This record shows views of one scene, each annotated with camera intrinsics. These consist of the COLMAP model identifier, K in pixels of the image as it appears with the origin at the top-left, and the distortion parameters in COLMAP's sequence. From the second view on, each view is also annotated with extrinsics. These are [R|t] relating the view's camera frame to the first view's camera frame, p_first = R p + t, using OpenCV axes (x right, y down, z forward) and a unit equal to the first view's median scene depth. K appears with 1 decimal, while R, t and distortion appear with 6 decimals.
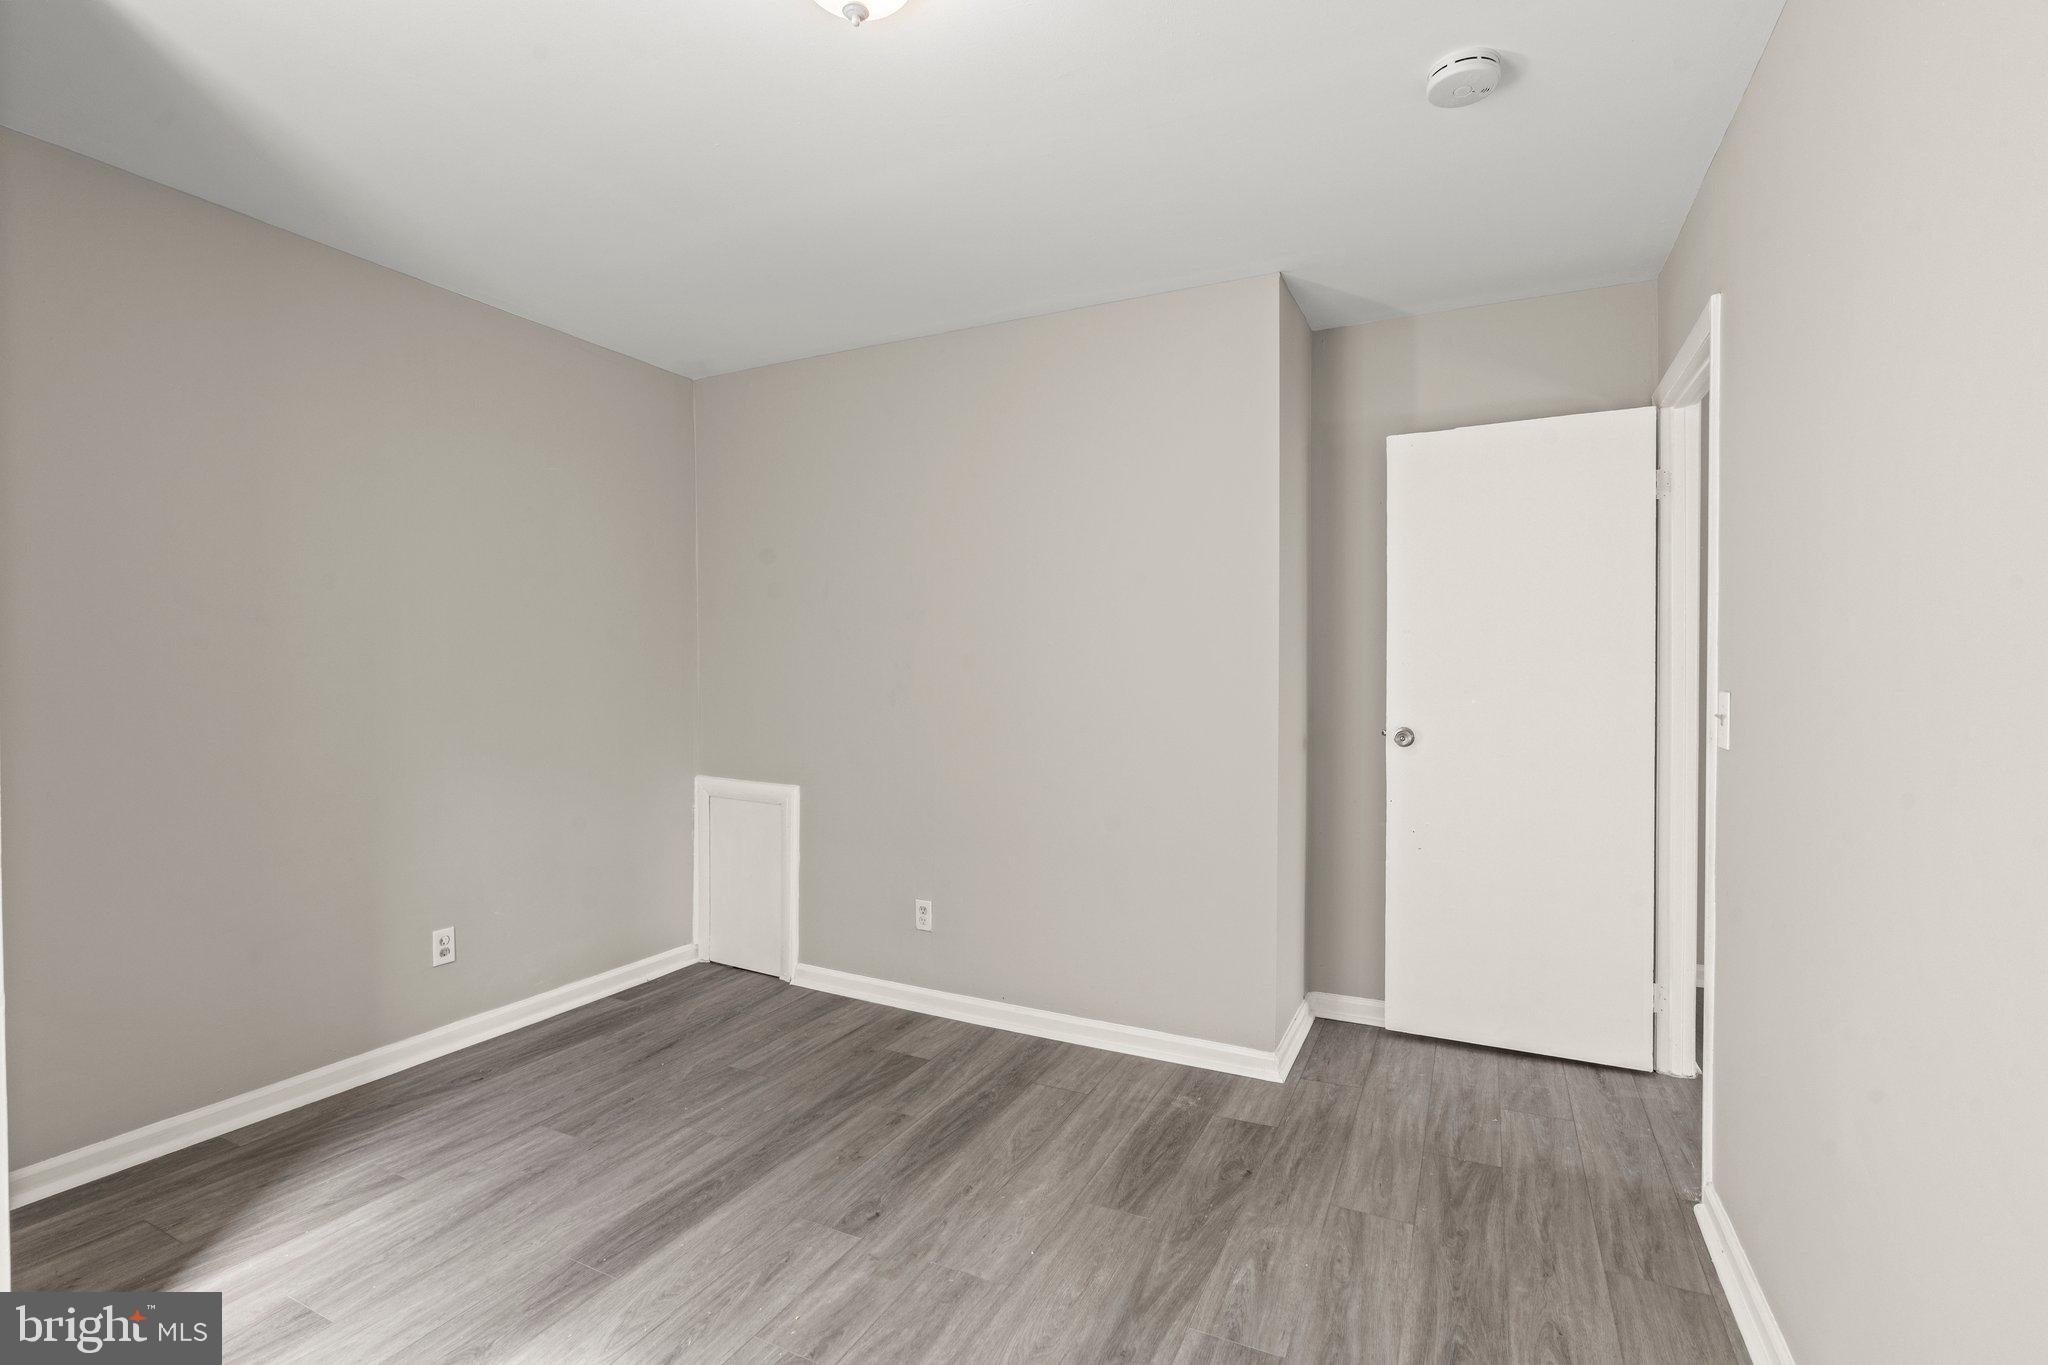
lens RADIAL K [[933.3, 0, 1013.3], [0, 933.3, 675.1], [0, 0, 1]] dist [-0.001041, 0.000060]
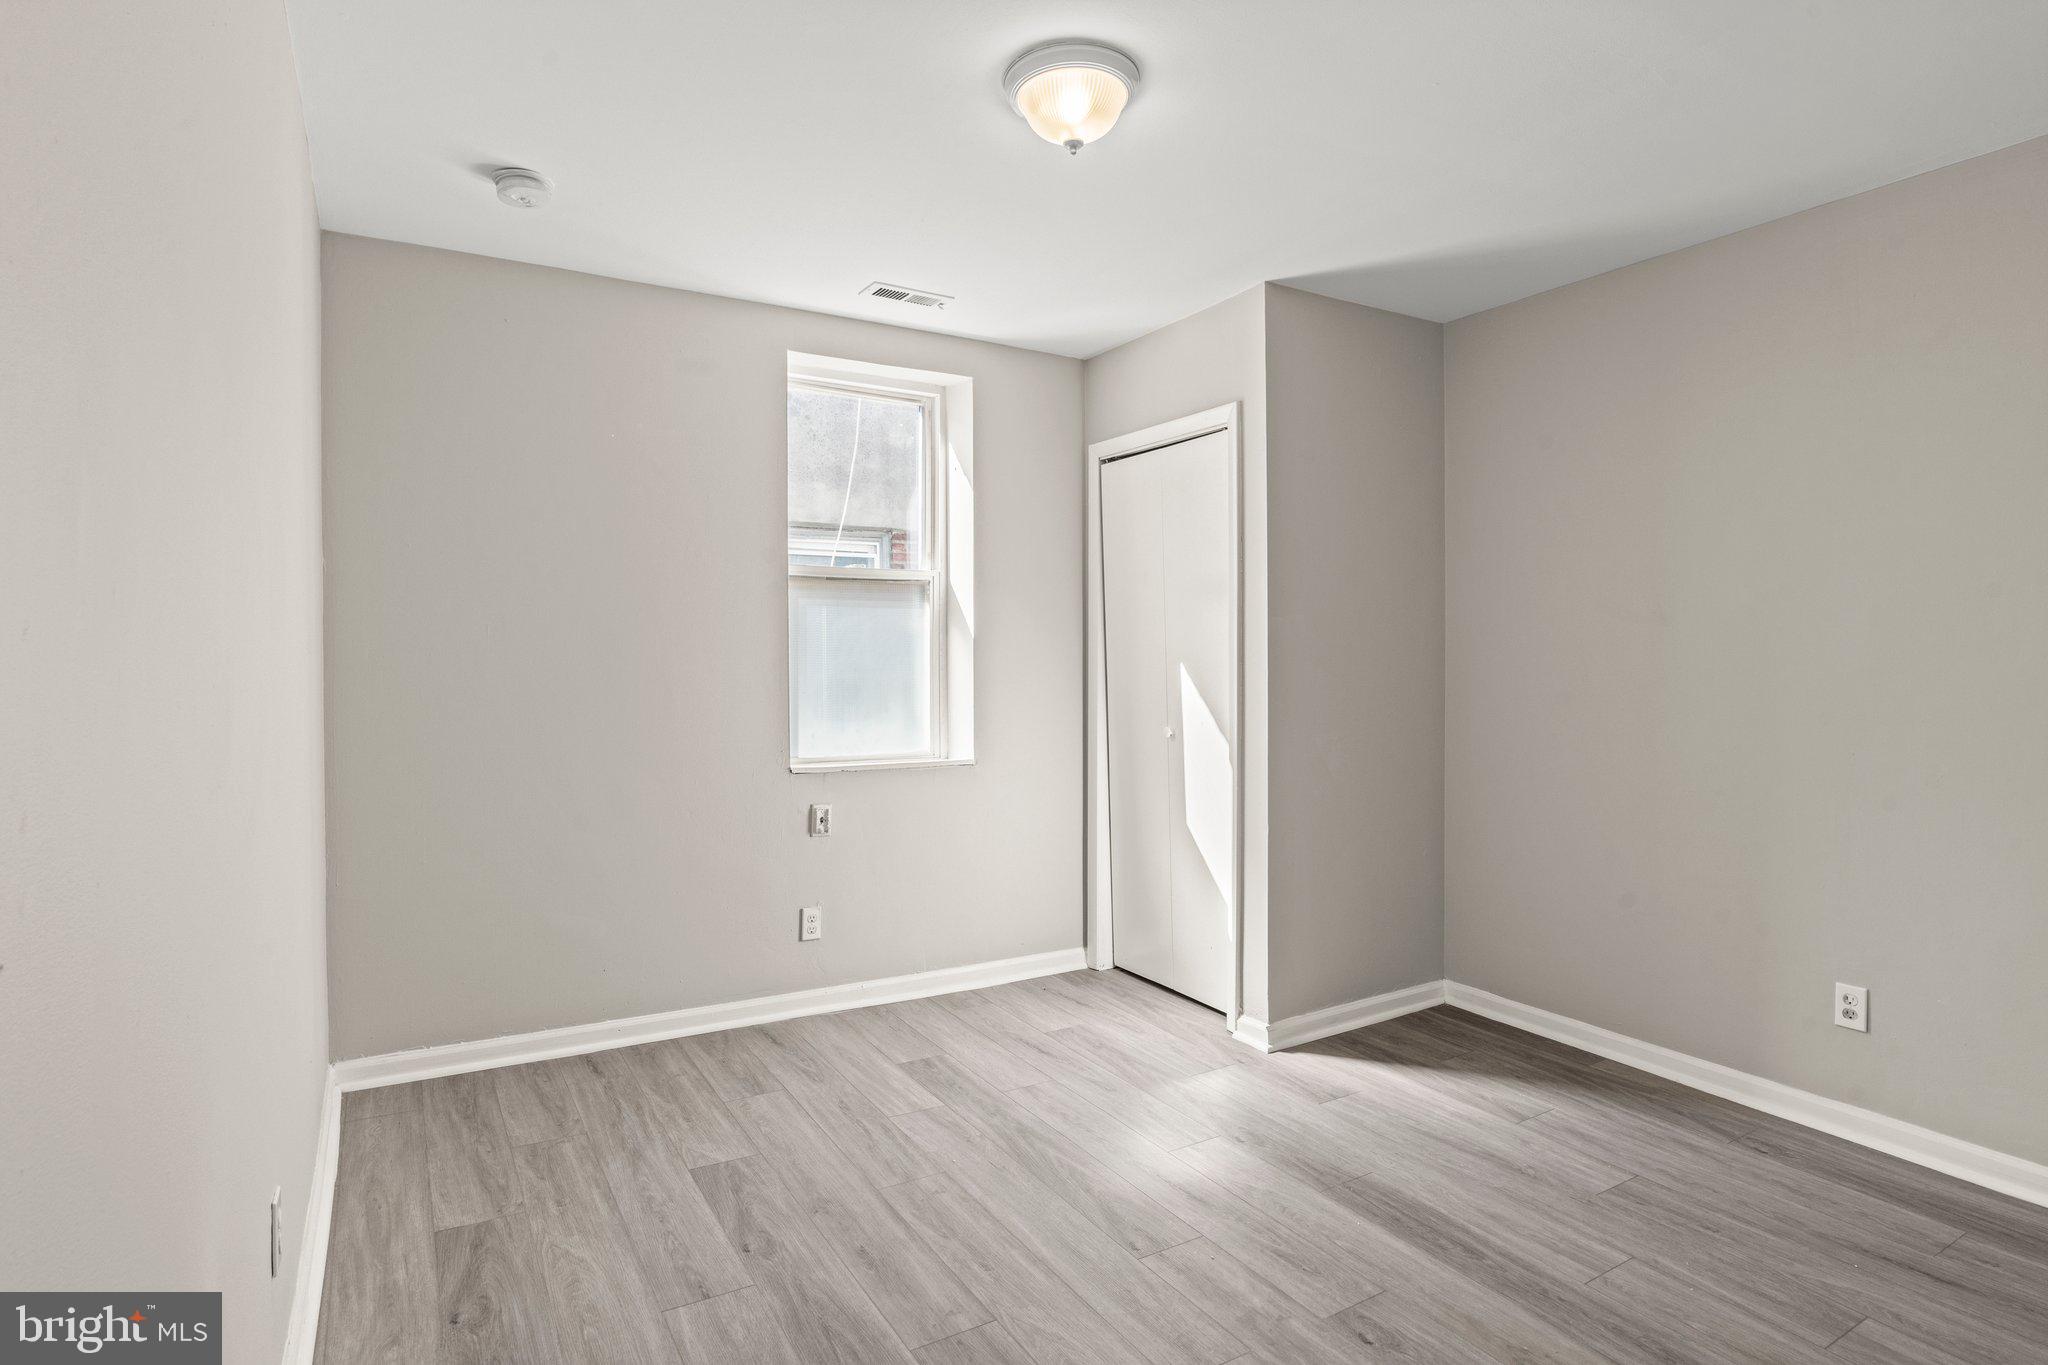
lens RADIAL K [[1080.8, 0, 1014.7], [0, 1080.8, 673.5], [0, 0, 1]] dist [-0.005671, 0.000681]
pose [[-0.541075, 0.004827, -0.840960, 0.710707], [-0.012723, 0.999822, 0.013924, -0.004724], [0.840878, 0.018233, -0.540918, 1.104903]]
